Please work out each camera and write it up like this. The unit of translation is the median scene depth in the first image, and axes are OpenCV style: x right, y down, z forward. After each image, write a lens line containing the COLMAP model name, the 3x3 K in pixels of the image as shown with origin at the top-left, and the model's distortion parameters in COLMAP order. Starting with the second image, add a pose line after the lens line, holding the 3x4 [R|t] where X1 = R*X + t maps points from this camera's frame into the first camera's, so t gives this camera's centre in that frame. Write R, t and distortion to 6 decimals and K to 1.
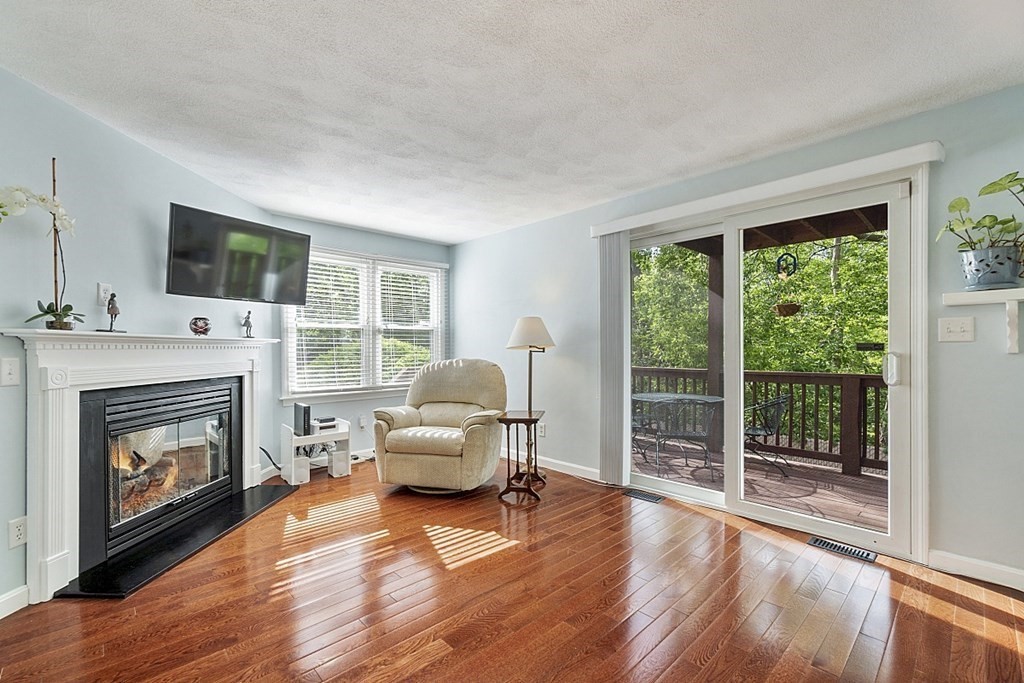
lens RADIAL K [[445.7, 0, 504.4], [0, 445.7, 351.3], [0, 0, 1]] dist [-0.002542, 0.000498]
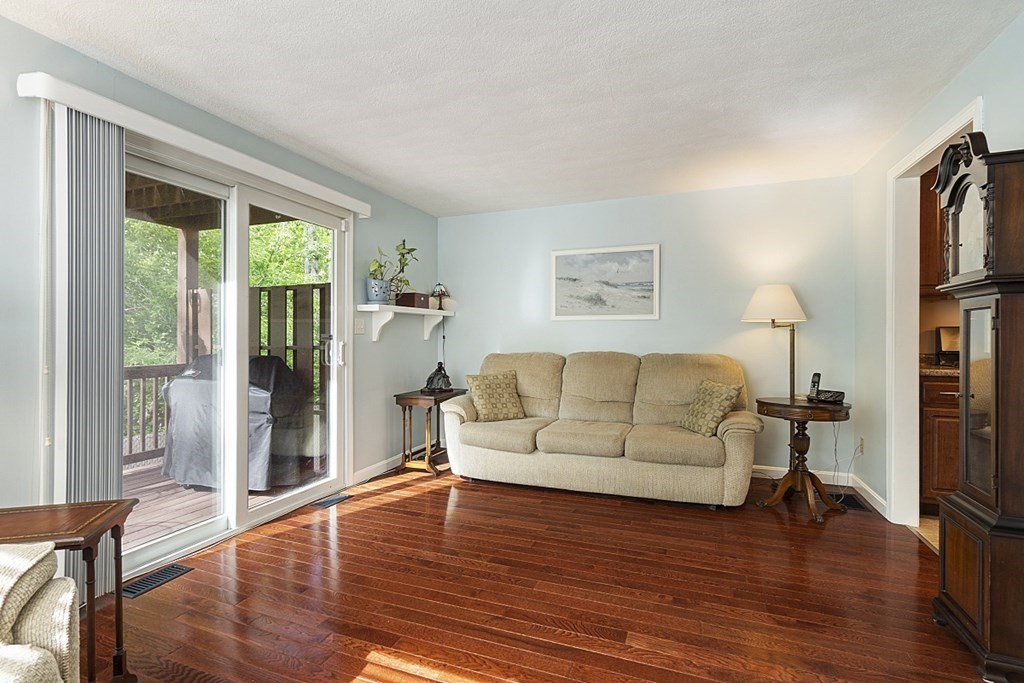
lens RADIAL K [[469.8, 0, 507.0], [0, 469.8, 339.1], [0, 0, 1]] dist [0.000187, -0.000184]
pose [[-0.415848, -0.004591, 0.909423, -0.598051], [0.001823, 0.999981, 0.005882, -0.012415], [-0.909432, 0.004104, -0.415831, 1.031977]]
